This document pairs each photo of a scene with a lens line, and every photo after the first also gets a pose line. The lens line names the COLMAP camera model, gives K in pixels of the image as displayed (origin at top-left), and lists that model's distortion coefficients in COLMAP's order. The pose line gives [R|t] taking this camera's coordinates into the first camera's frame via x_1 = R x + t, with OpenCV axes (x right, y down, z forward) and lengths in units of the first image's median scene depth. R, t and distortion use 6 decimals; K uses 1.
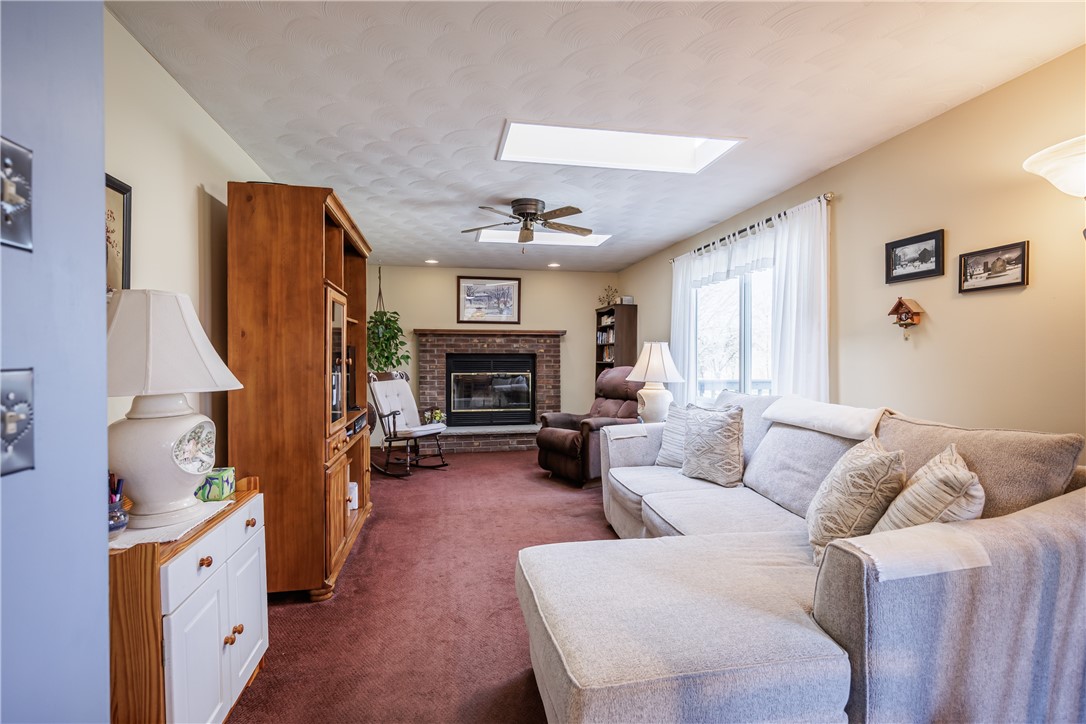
lens RADIAL K [[500.9, 0, 543.5], [0, 500.9, 363.2], [0, 0, 1]] dist [-0.001915, -0.000247]
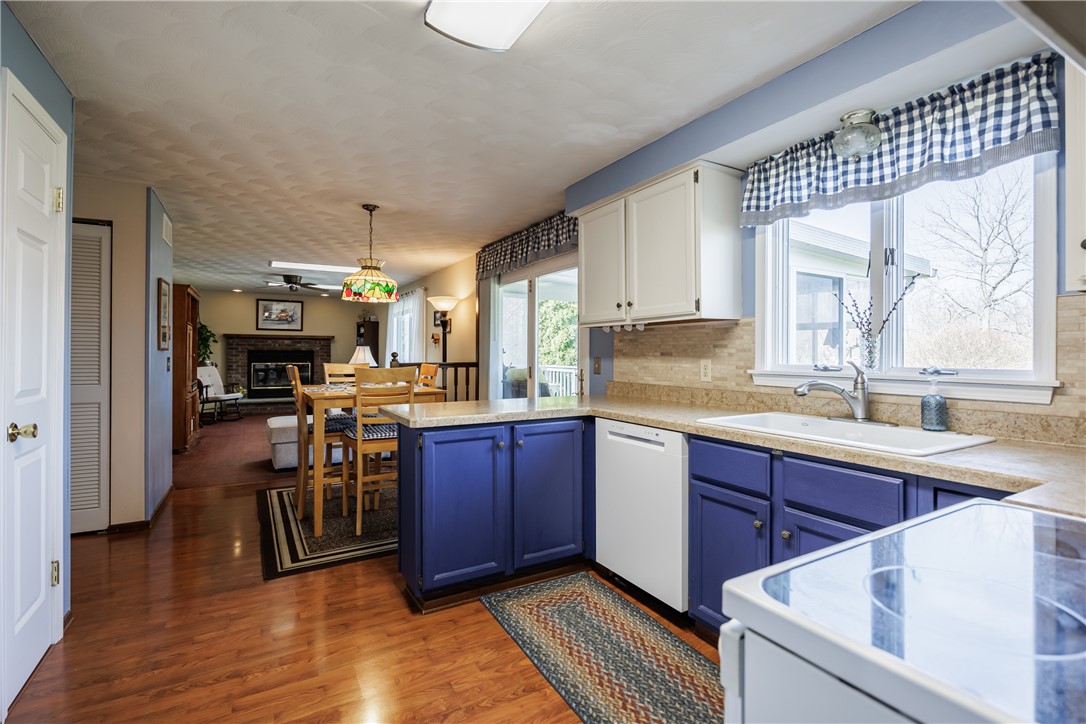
lens RADIAL K [[500.9, 0, 538.8], [0, 500.9, 353.6], [0, 0, 1]] dist [-0.001915, -0.000247]
pose [[0.948739, 0.006159, 0.316002, 0.184969], [-0.003407, 0.999951, -0.009262, 0.002117], [-0.316043, 0.007710, 0.948713, -0.810774]]
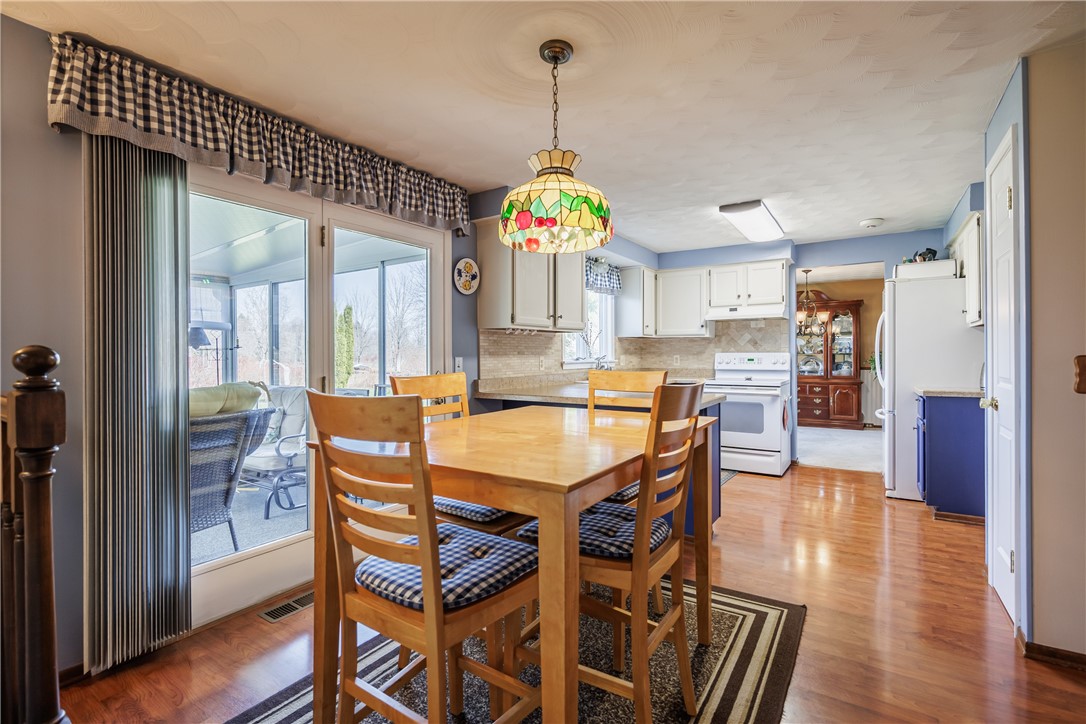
lens RADIAL K [[500.9, 0, 541.6], [0, 500.9, 357.0], [0, 0, 1]] dist [-0.001915, -0.000247]
pose [[-0.708539, 0.002901, 0.705665, -0.064935], [0.013942, 0.999854, 0.009888, -0.004250], [-0.705533, 0.016845, -0.708476, 0.235396]]
